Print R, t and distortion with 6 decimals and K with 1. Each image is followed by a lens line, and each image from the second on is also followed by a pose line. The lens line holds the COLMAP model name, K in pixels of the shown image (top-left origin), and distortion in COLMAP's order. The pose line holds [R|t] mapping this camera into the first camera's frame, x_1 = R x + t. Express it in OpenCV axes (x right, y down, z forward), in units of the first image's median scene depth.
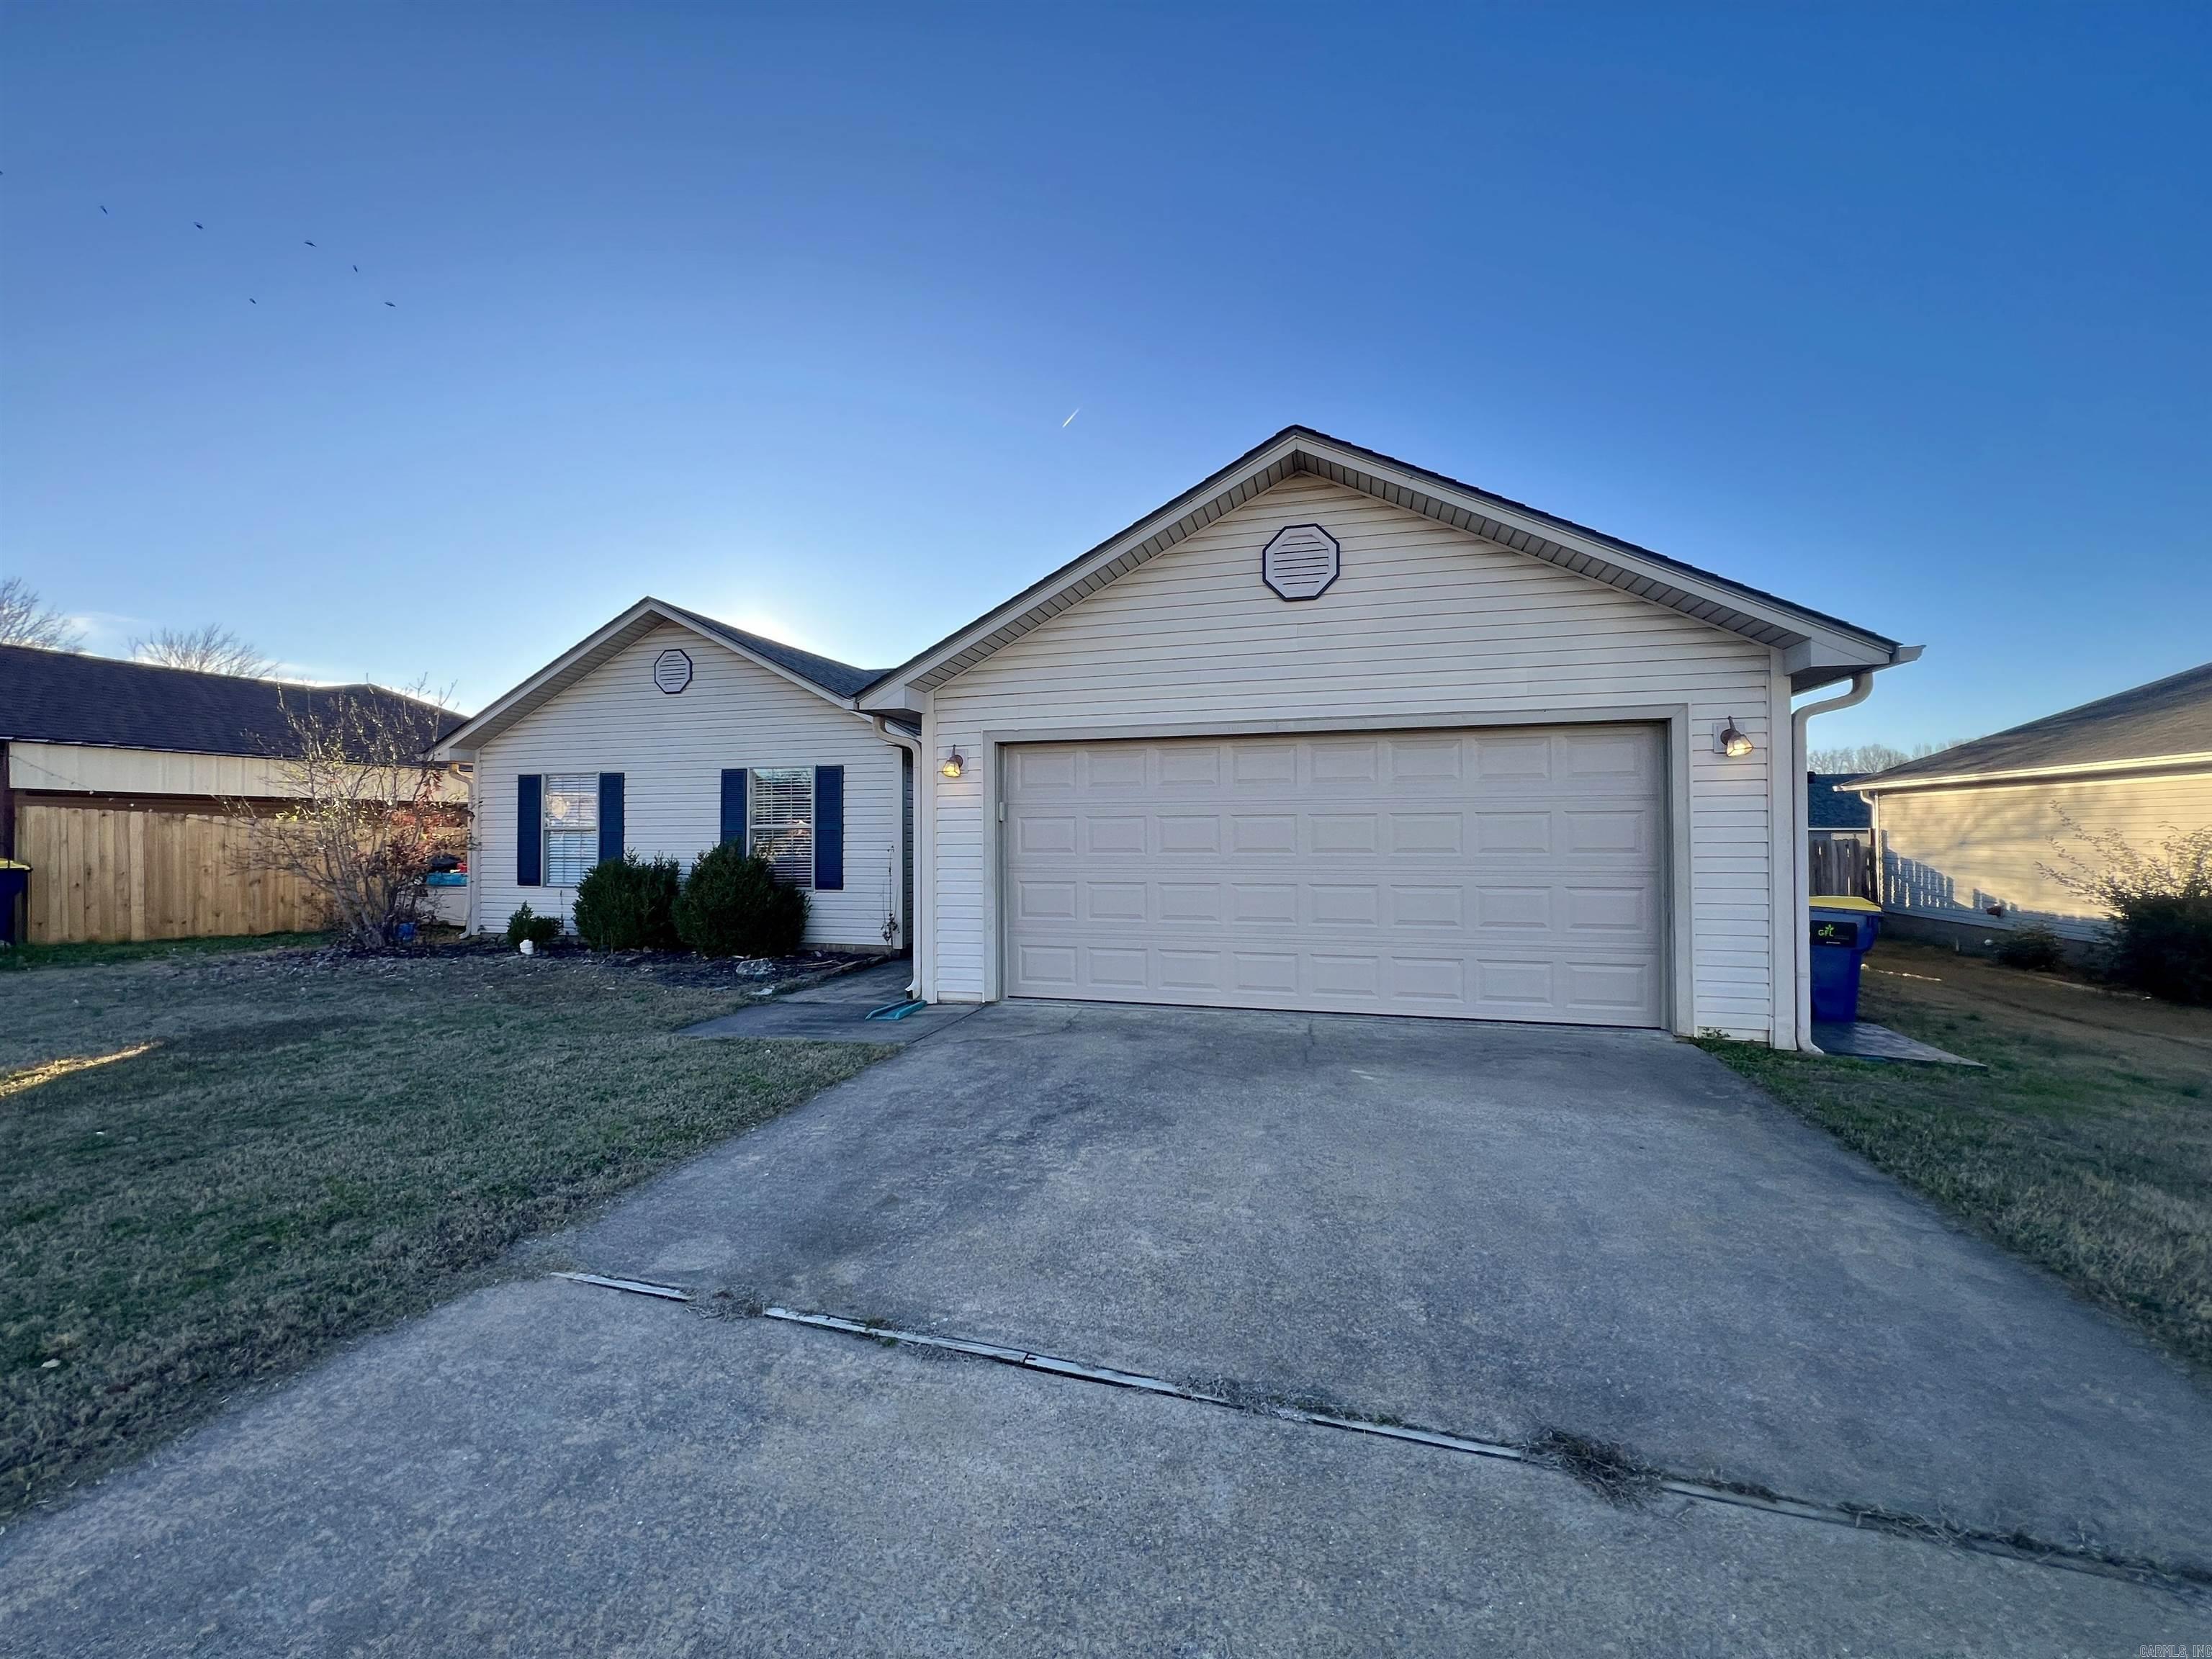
lens RADIAL K [[884.6, 0, 1102.9], [0, 884.6, 827.5], [0, 0, 1]] dist [-0.000506, -0.000321]
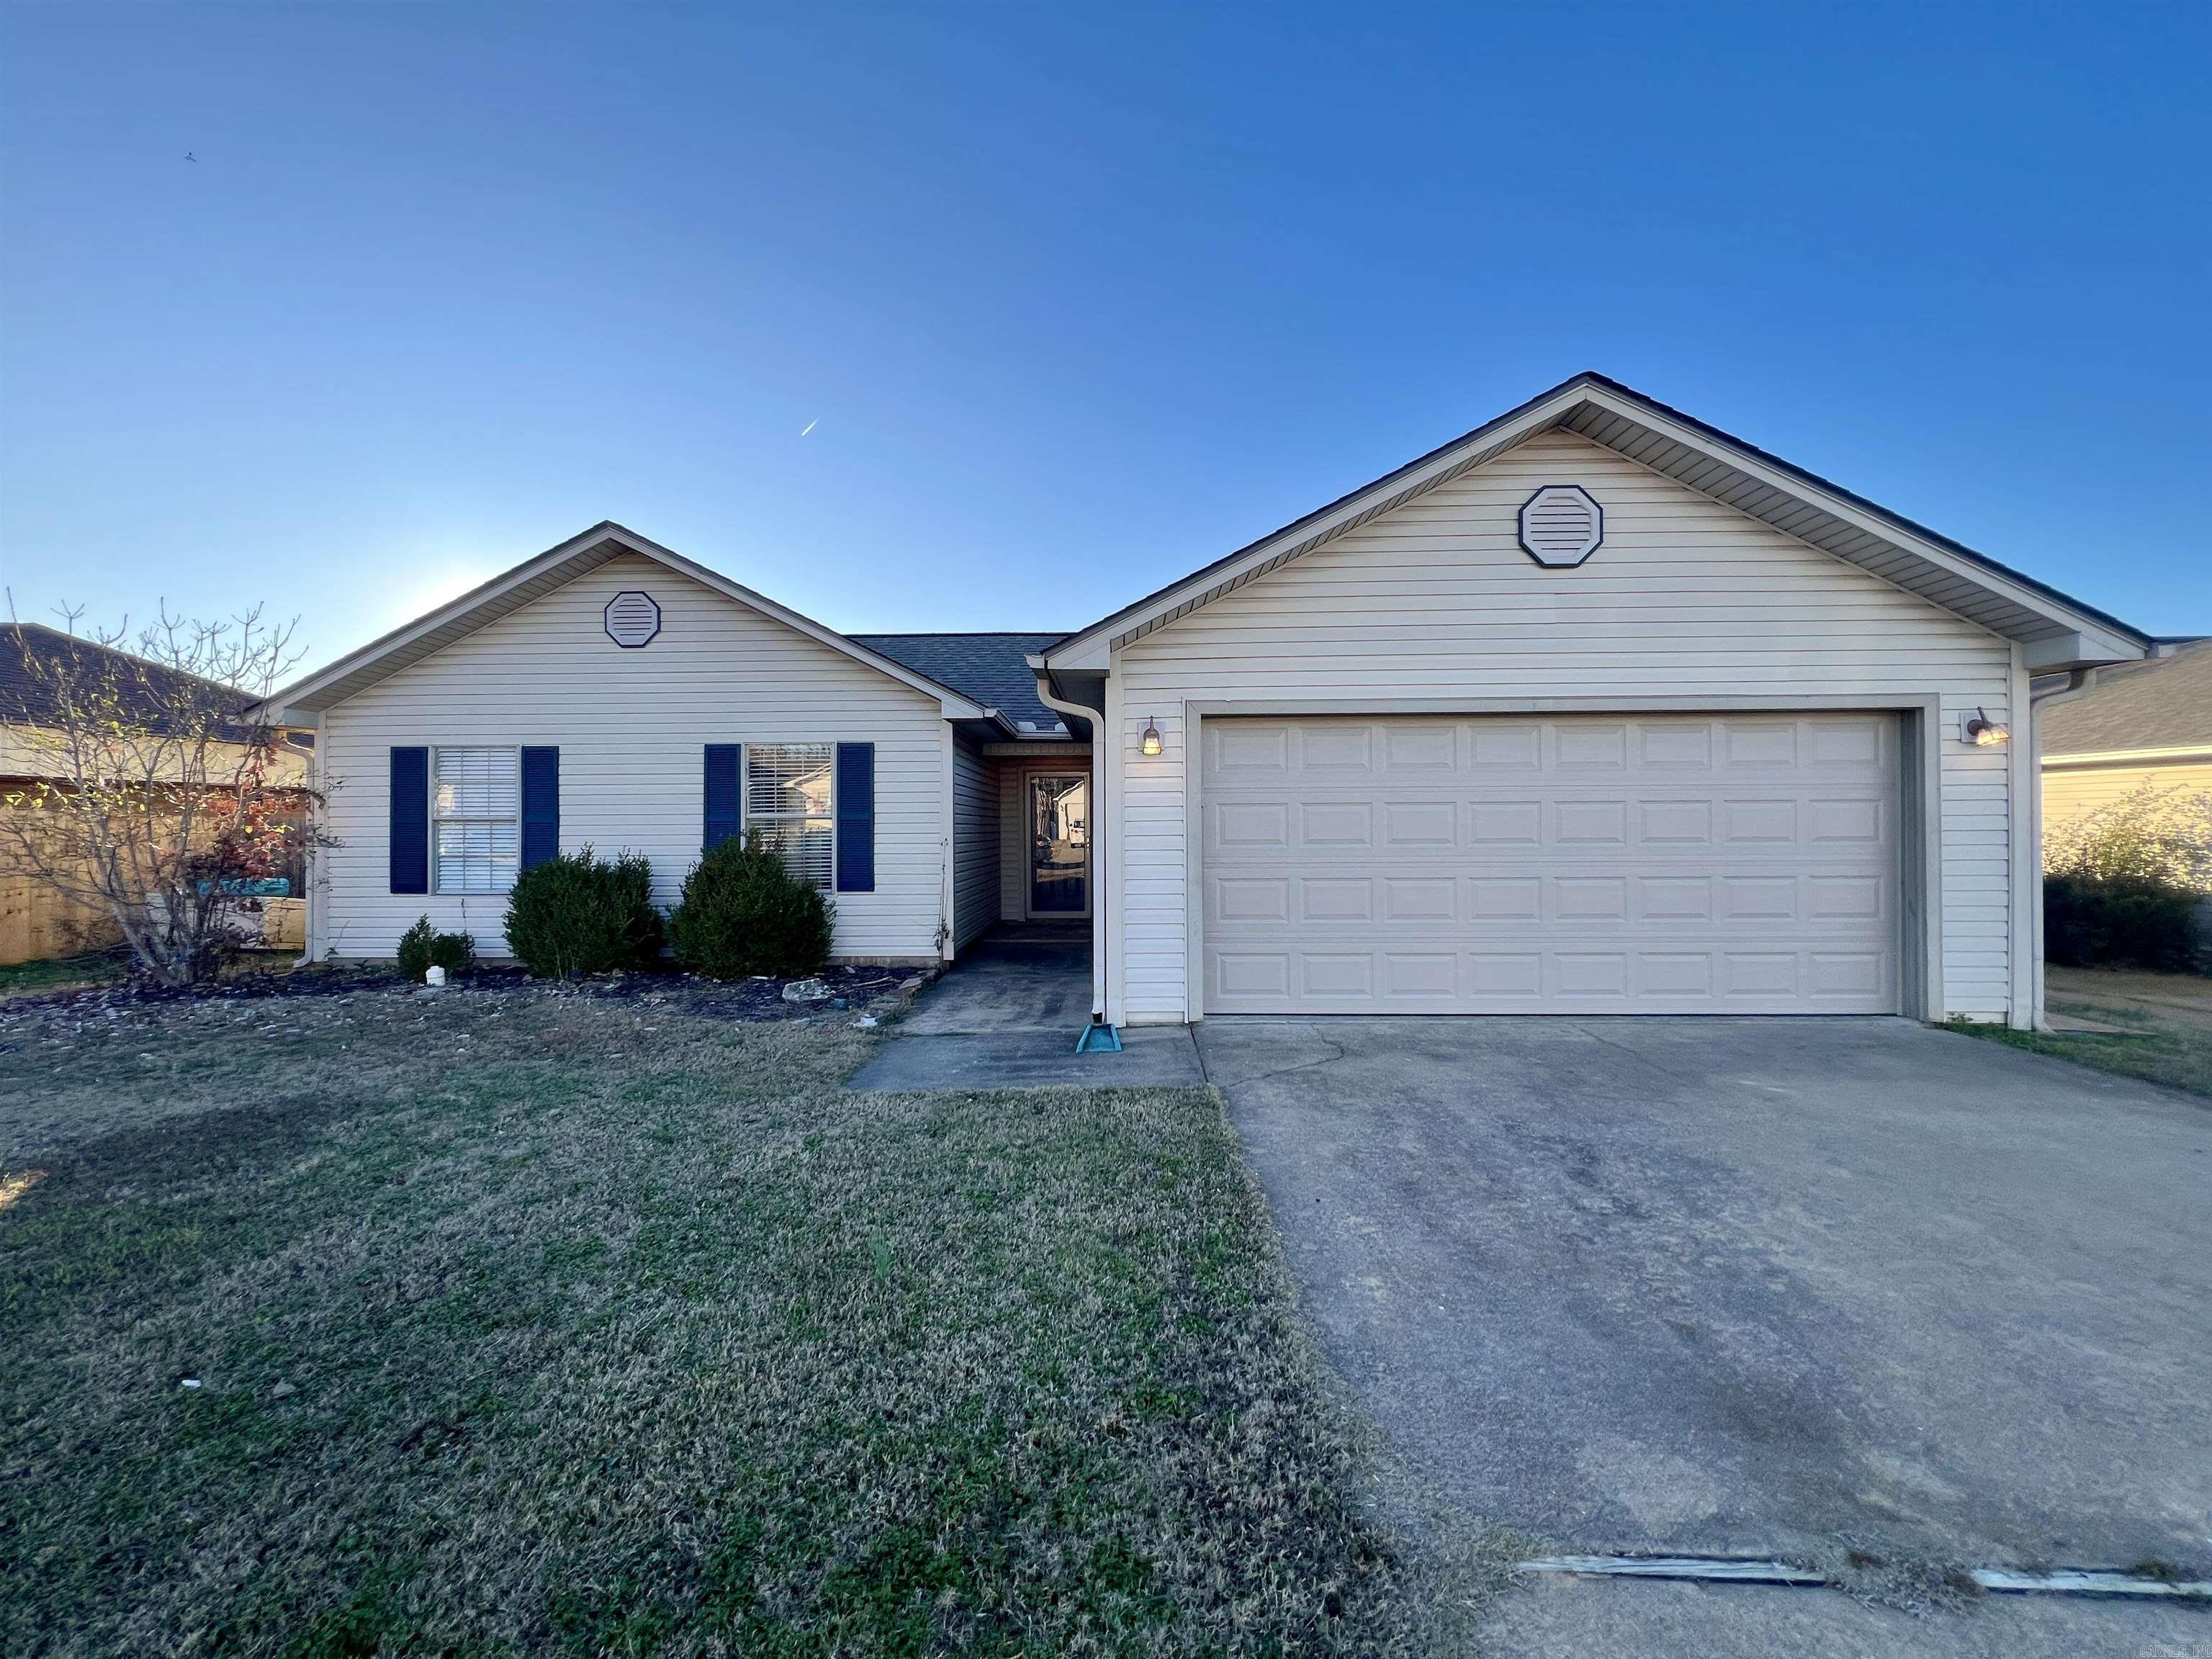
lens RADIAL K [[884.6, 0, 1106.1], [0, 884.6, 828.0], [0, 0, 1]] dist [-0.000506, -0.000321]
pose [[0.970375, -0.001717, 0.241596, -0.419252], [-0.000373, 0.999963, 0.008605, 0.004510], [-0.241602, -0.008440, 0.970339, 0.204767]]
